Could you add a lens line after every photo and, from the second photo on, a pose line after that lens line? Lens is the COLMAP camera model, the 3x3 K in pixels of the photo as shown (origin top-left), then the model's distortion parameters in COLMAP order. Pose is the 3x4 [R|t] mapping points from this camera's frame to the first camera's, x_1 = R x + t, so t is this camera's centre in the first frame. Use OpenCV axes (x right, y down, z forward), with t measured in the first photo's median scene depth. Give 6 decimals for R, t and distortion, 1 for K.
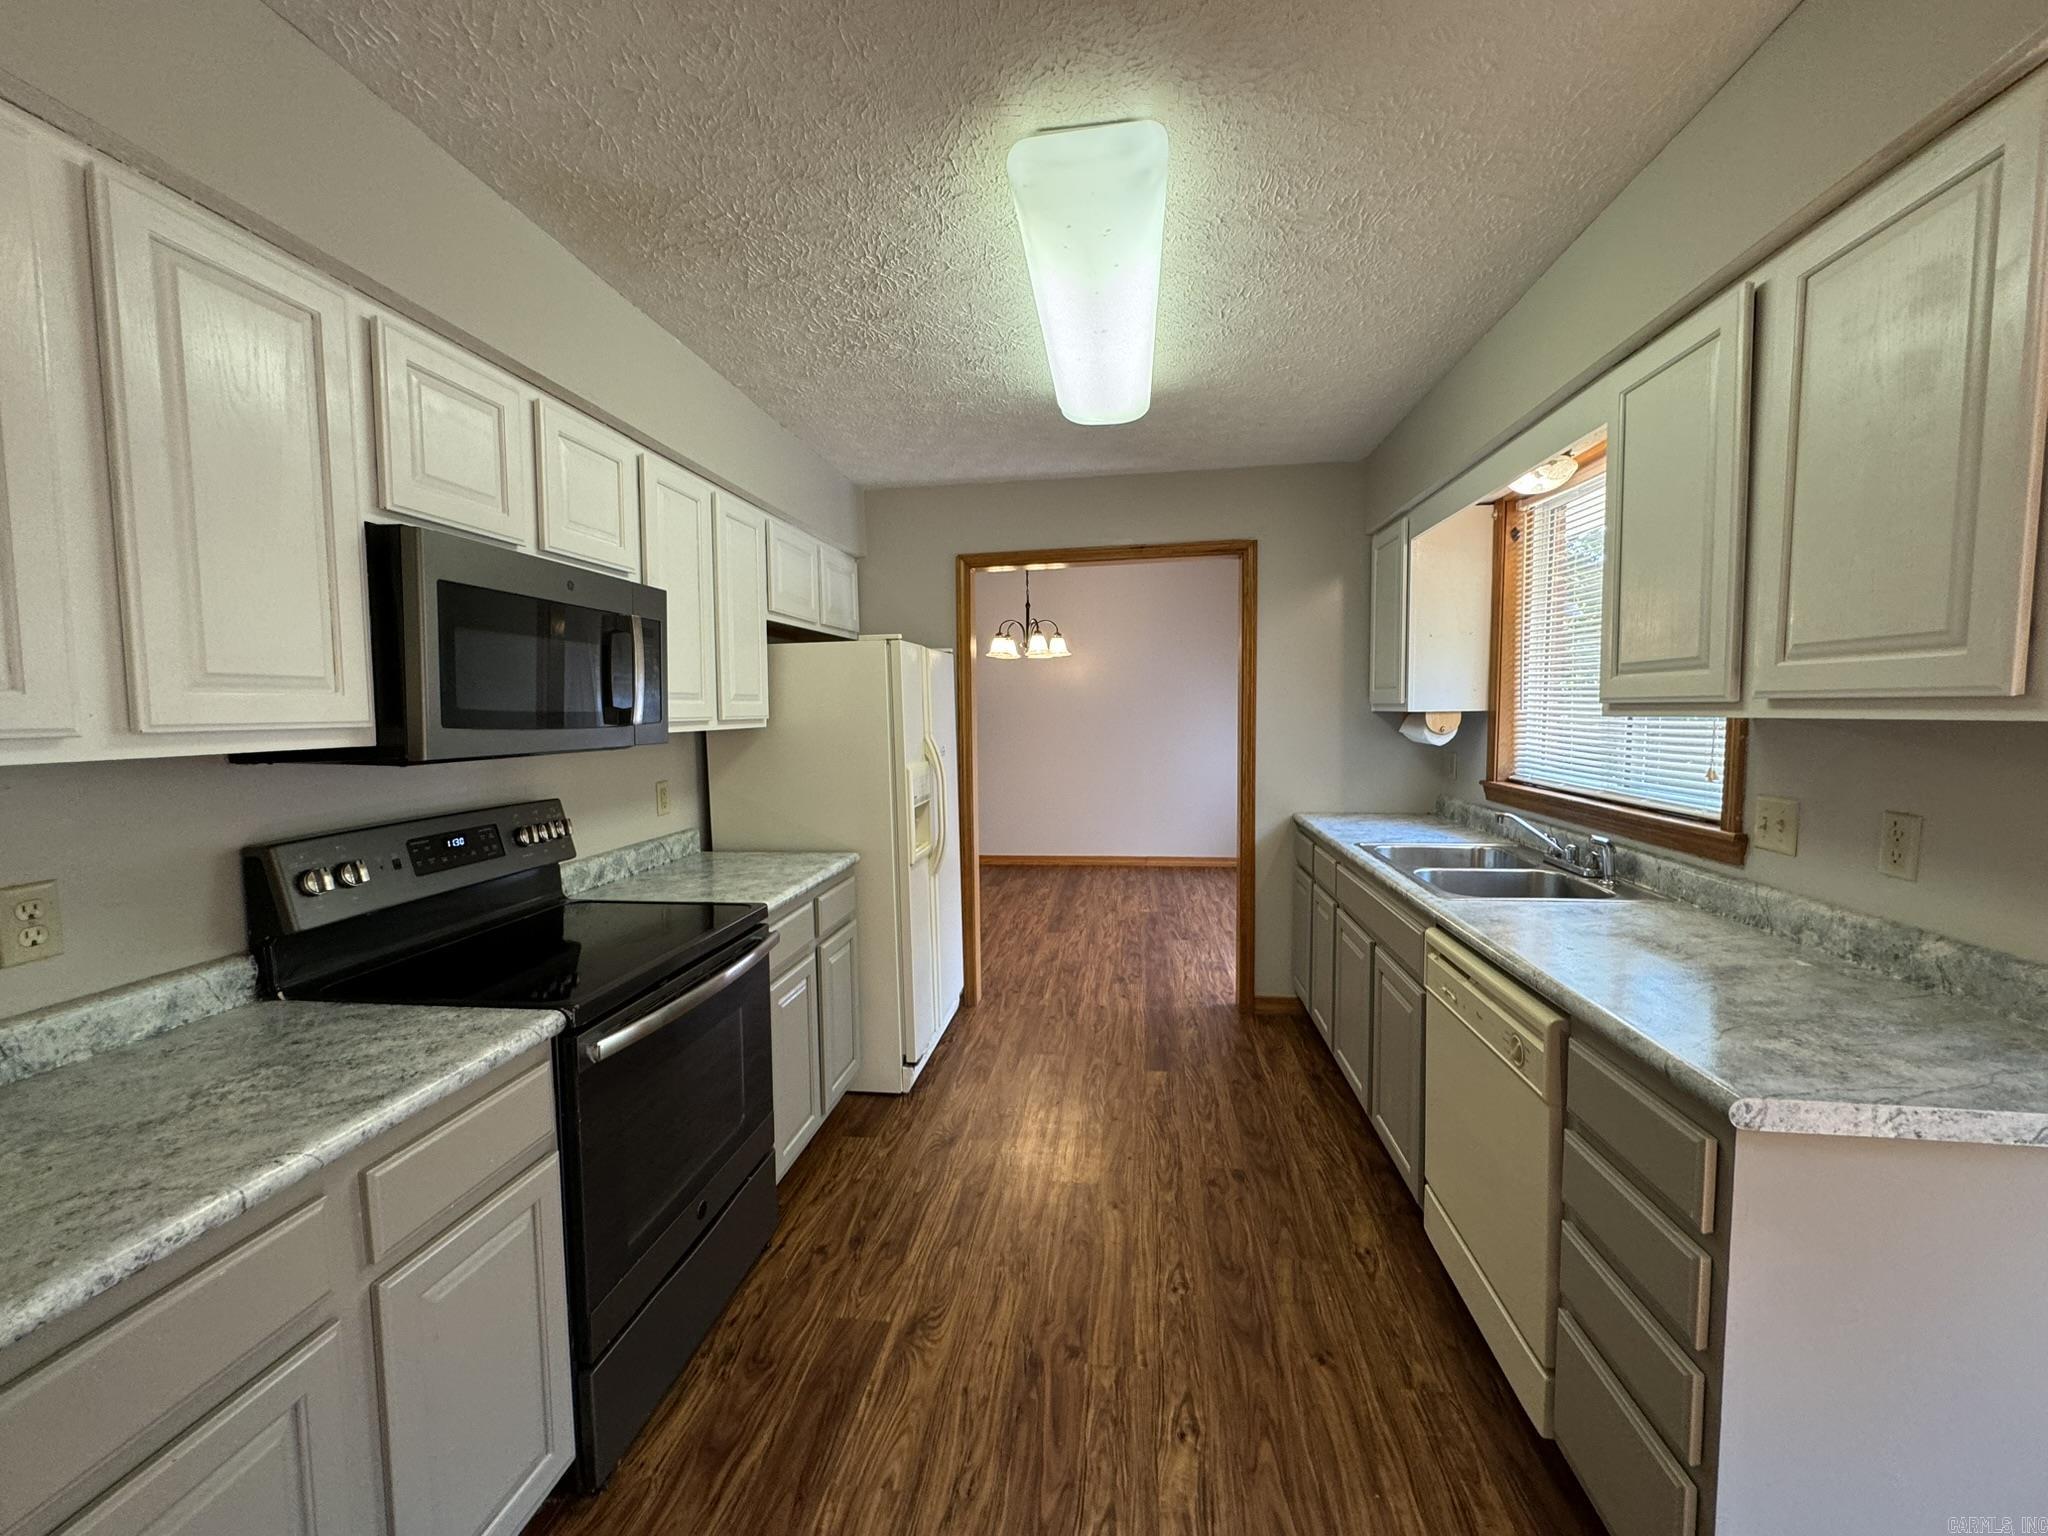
lens RADIAL K [[818.0, 0, 1021.3], [0, 818.0, 767.6], [0, 0, 1]] dist [0.000692, 0.000356]
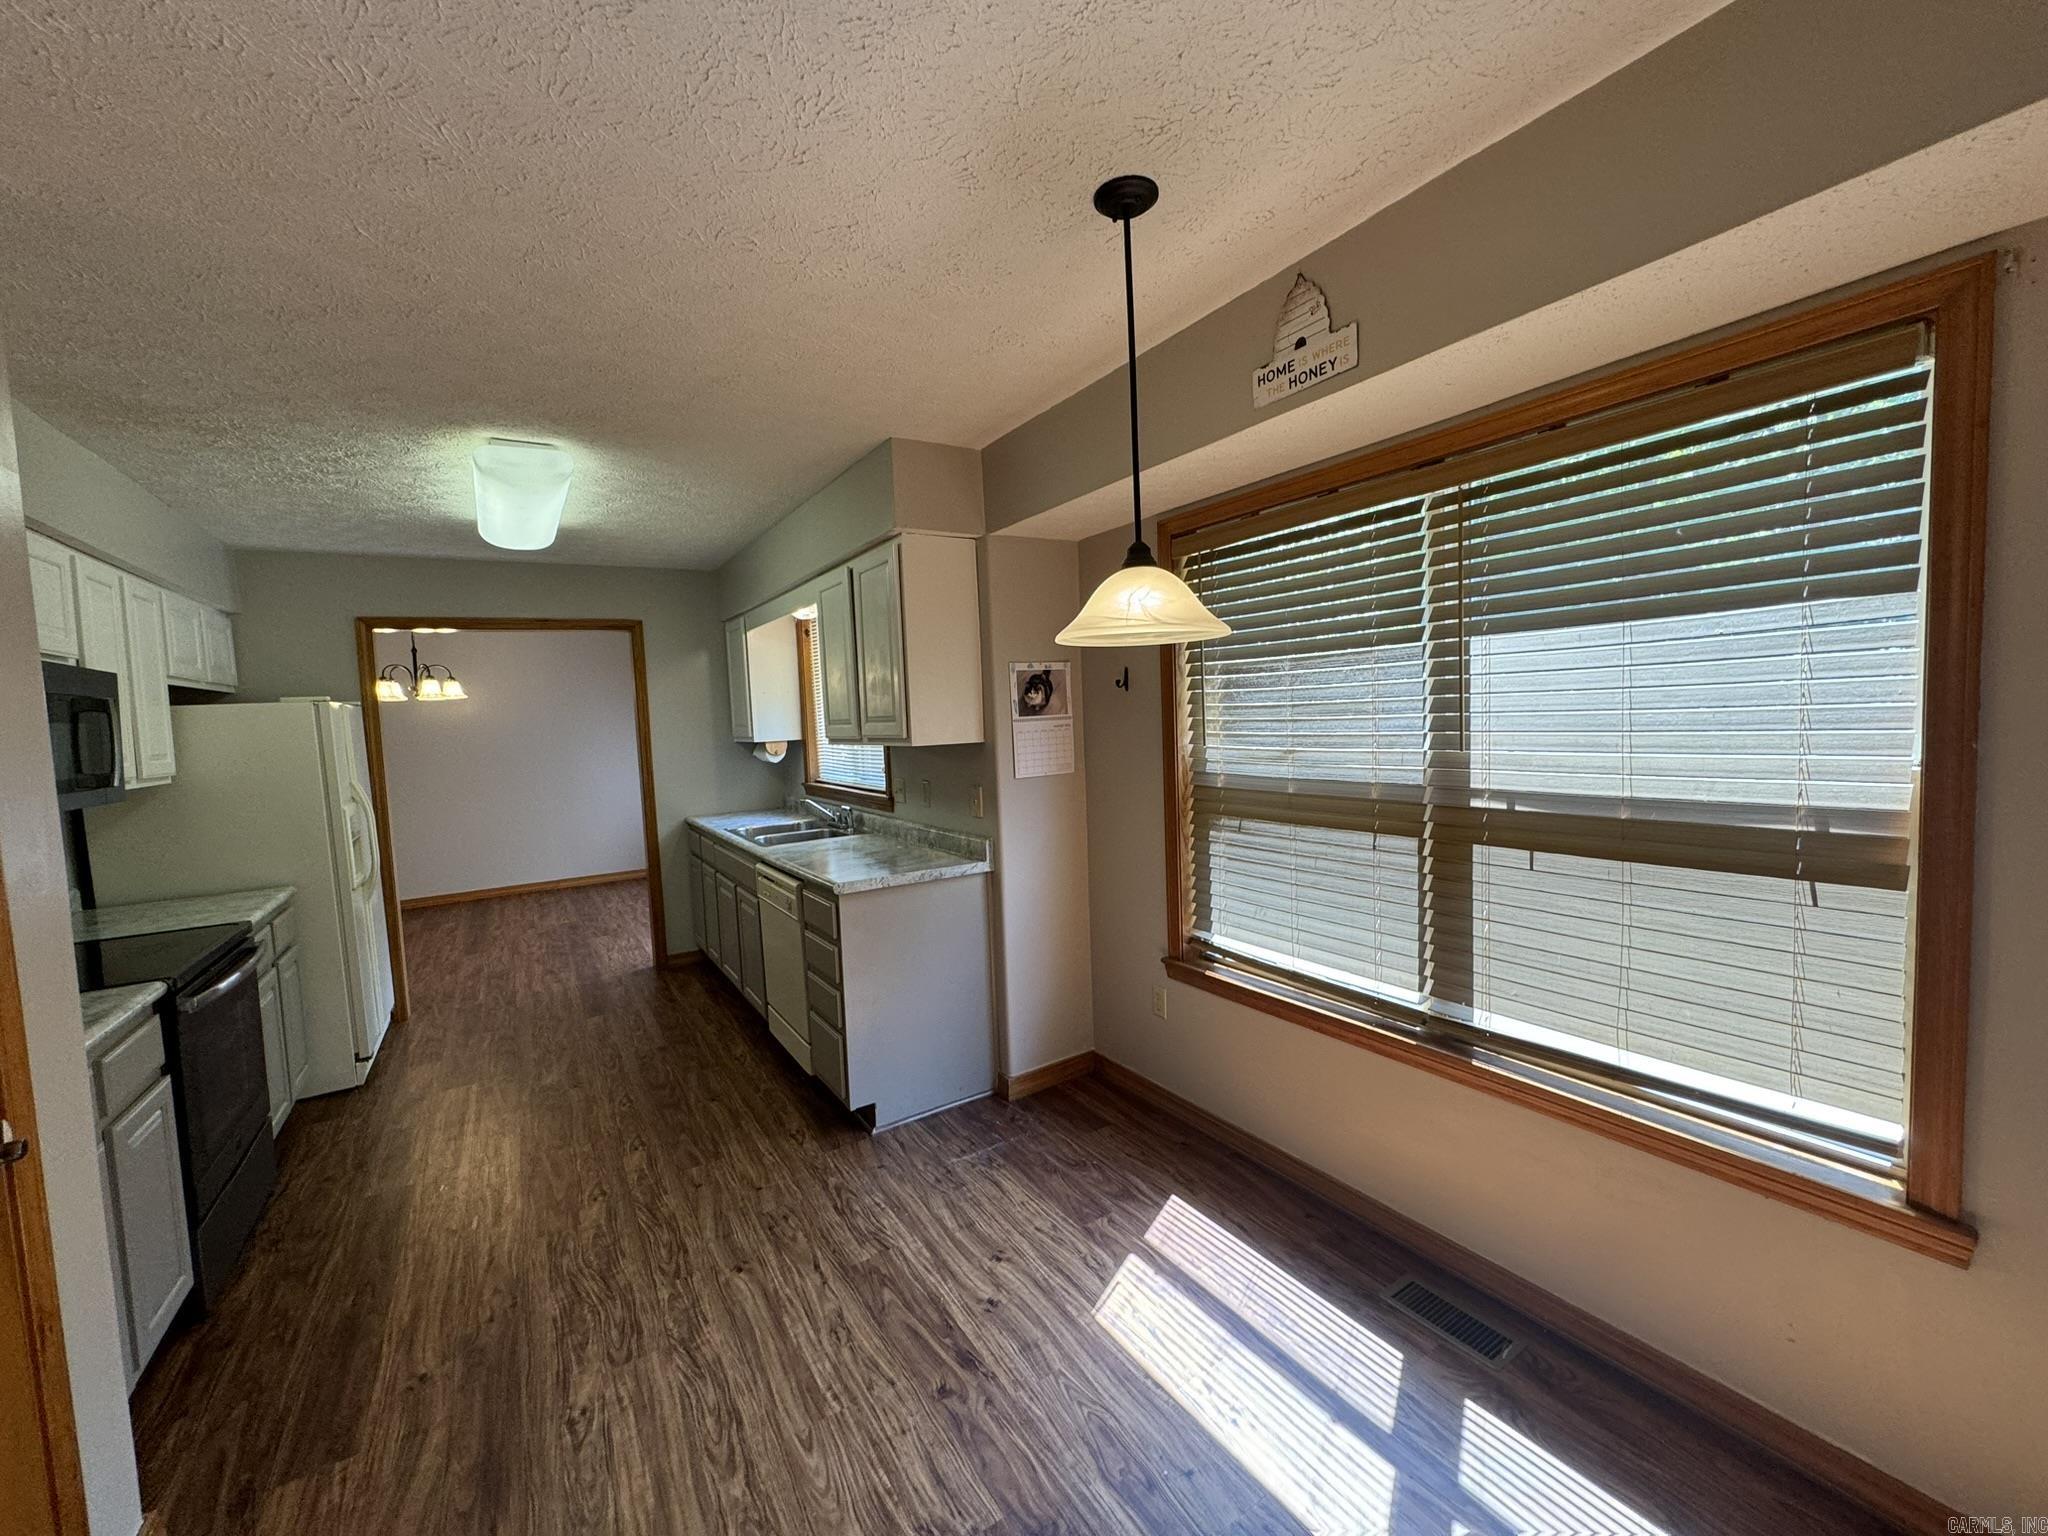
lens RADIAL K [[818.0, 0, 1021.3], [0, 818.0, 767.6], [0, 0, 1]] dist [0.000692, 0.000356]
pose [[0.766678, -0.062969, 0.638936, -0.163031], [0.079320, 0.996845, 0.003064, 0.018444], [-0.637113, 0.048331, 0.769253, -0.631531]]
